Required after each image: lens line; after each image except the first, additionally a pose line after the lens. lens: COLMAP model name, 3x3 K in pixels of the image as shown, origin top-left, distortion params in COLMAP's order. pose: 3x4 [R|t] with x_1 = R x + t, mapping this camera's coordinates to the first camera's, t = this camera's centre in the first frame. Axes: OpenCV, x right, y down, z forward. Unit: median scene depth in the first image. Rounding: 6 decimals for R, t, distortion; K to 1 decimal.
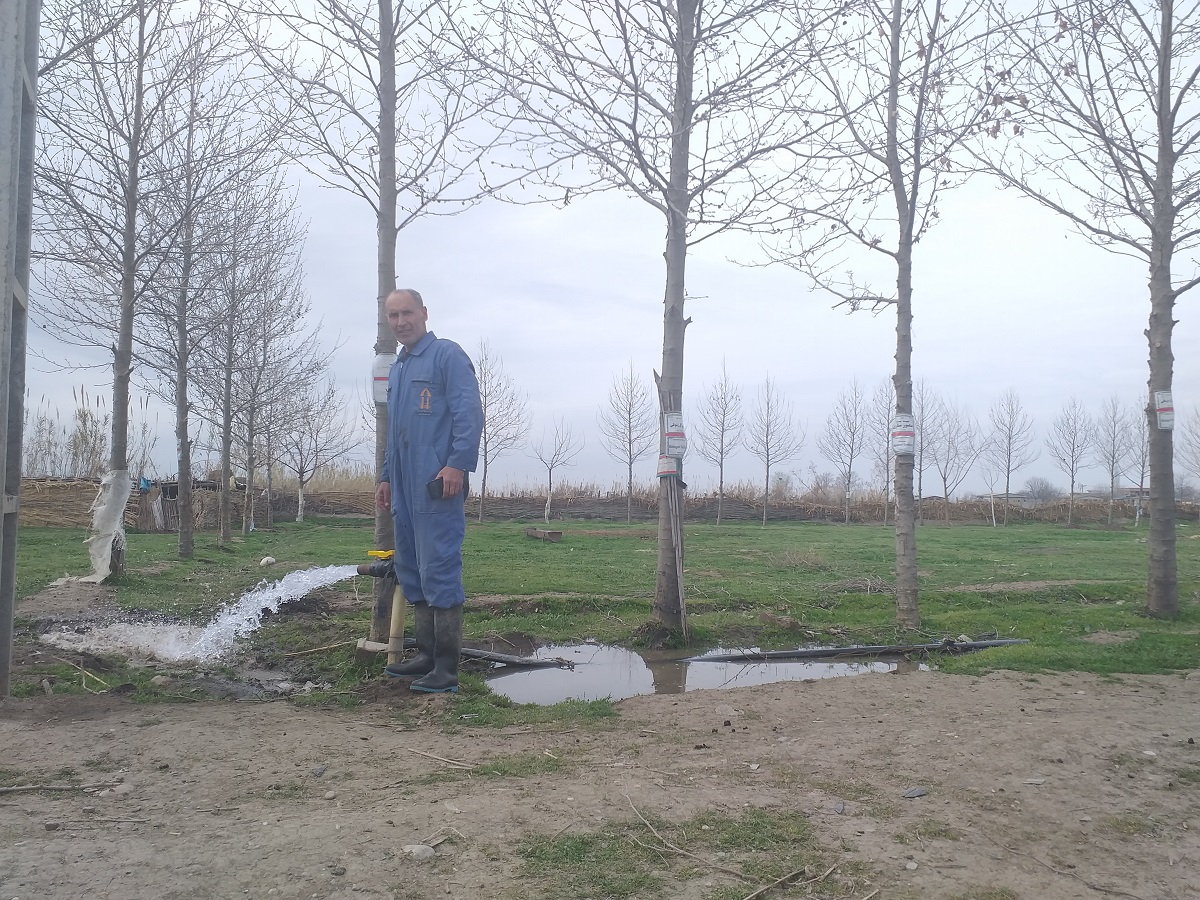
lens RADIAL K [[953.6, 0, 600.0], [0, 953.6, 450.0], [0, 0, 1]] dist [-0.002641, -0.005186]
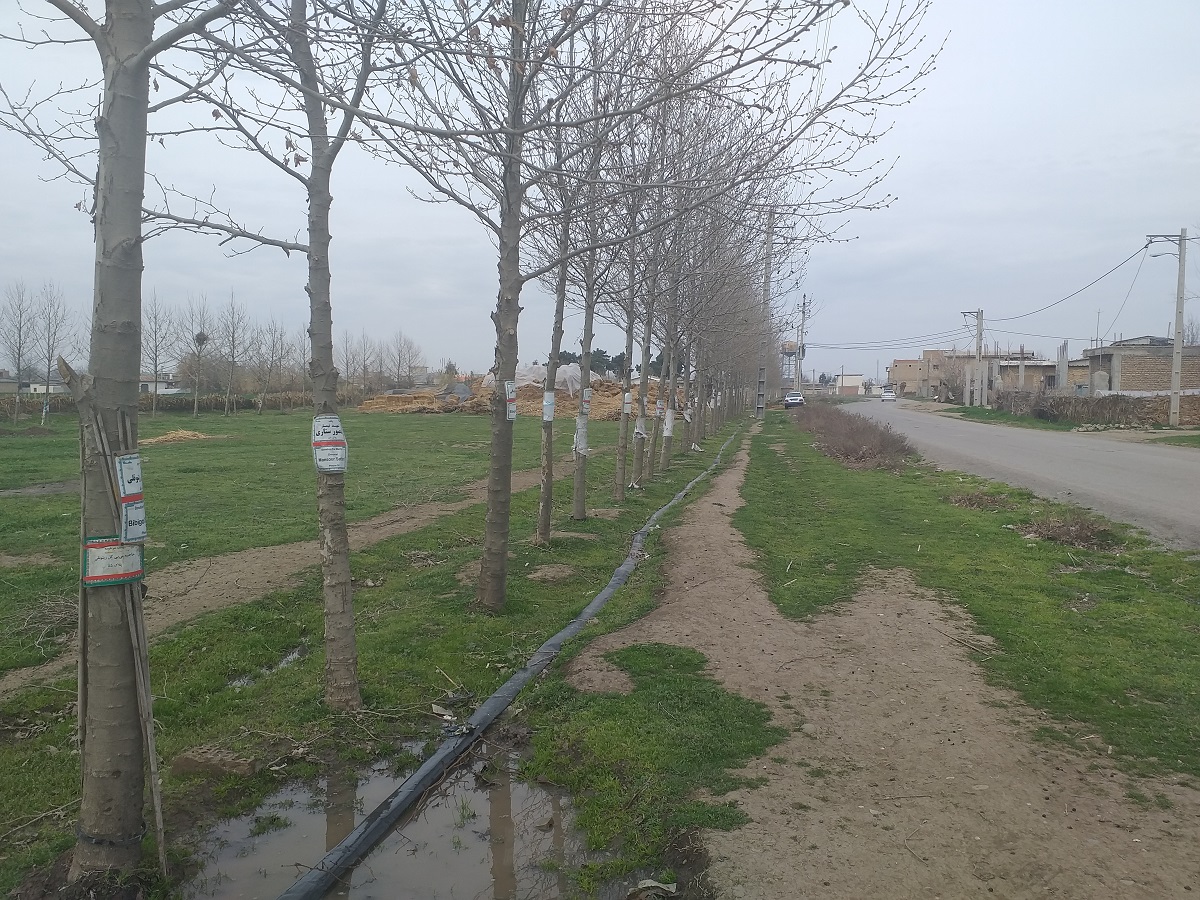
lens RADIAL K [[953.3, 0, 600.0], [0, 953.3, 450.0], [0, 0, 1]] dist [0.098573, -0.154644]
pose [[0.460148, -0.064088, 0.885526, -0.220900], [-0.048558, 0.994082, 0.097177, -0.089172], [-0.886513, -0.087715, 0.454313, 0.471669]]
